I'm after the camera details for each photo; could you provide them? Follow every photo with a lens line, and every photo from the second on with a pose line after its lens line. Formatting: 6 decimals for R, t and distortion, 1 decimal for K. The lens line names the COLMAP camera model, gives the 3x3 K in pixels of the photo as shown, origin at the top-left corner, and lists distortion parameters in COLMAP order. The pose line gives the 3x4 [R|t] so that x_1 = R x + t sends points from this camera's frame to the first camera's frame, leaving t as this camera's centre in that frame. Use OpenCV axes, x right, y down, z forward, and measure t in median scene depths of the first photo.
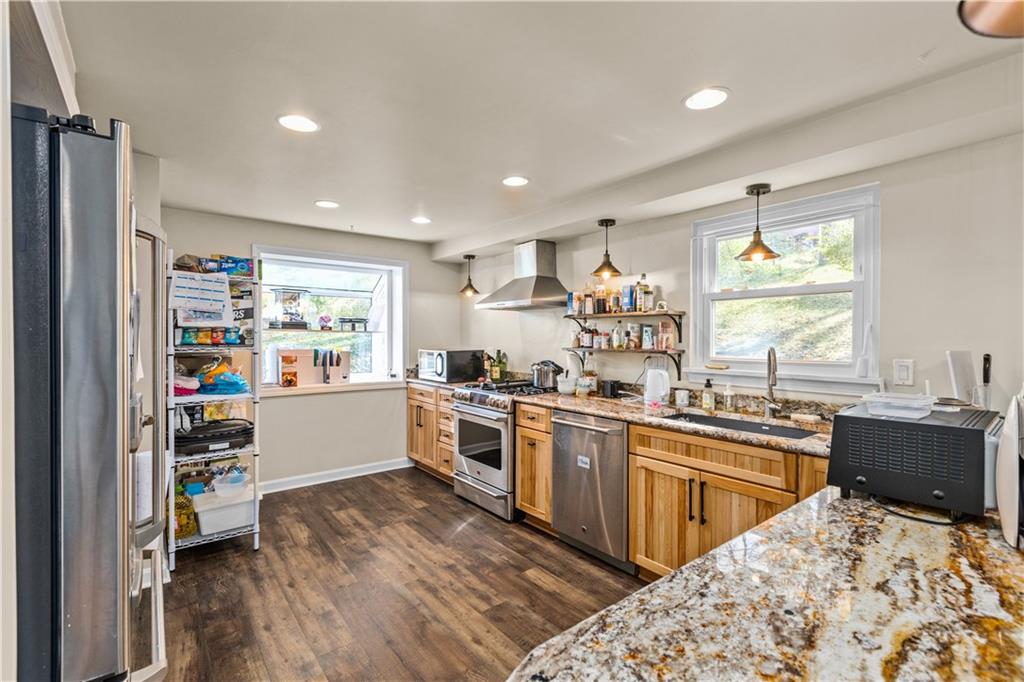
lens RADIAL K [[462.4, 0, 512.0], [0, 462.4, 341.0], [0, 0, 1]] dist [0.000122, -0.000062]
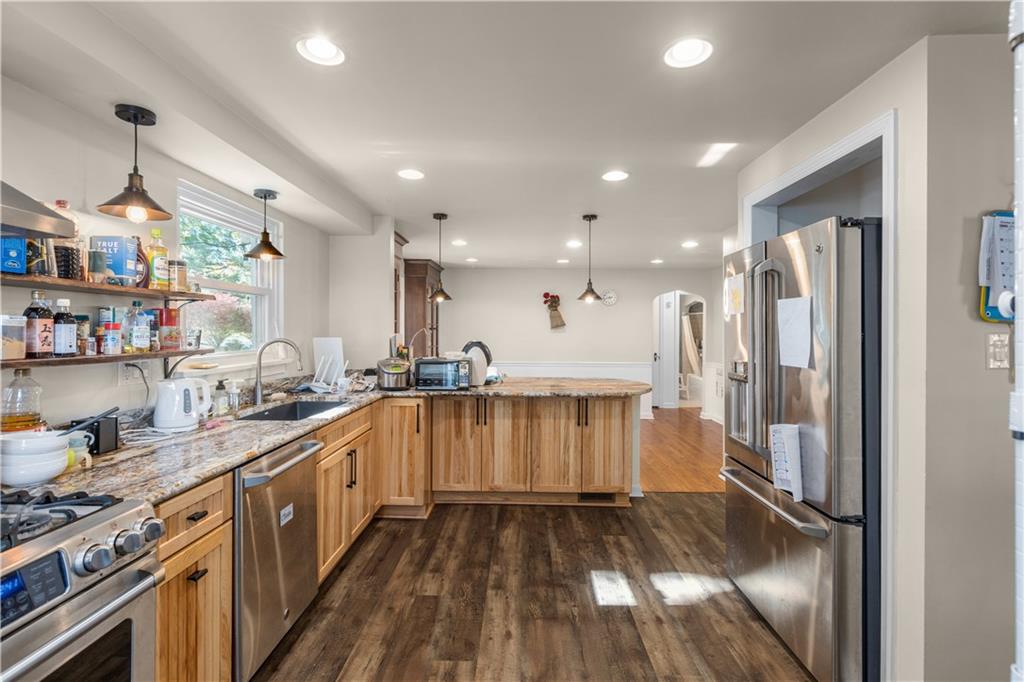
lens RADIAL K [[462.4, 0, 512.0], [0, 462.4, 341.0], [0, 0, 1]] dist [0.000122, -0.000062]
pose [[-0.774276, -0.010480, 0.632761, -0.503091], [0.005332, 0.999719, 0.023082, -0.006933], [-0.632825, 0.021245, -0.774003, 1.247556]]
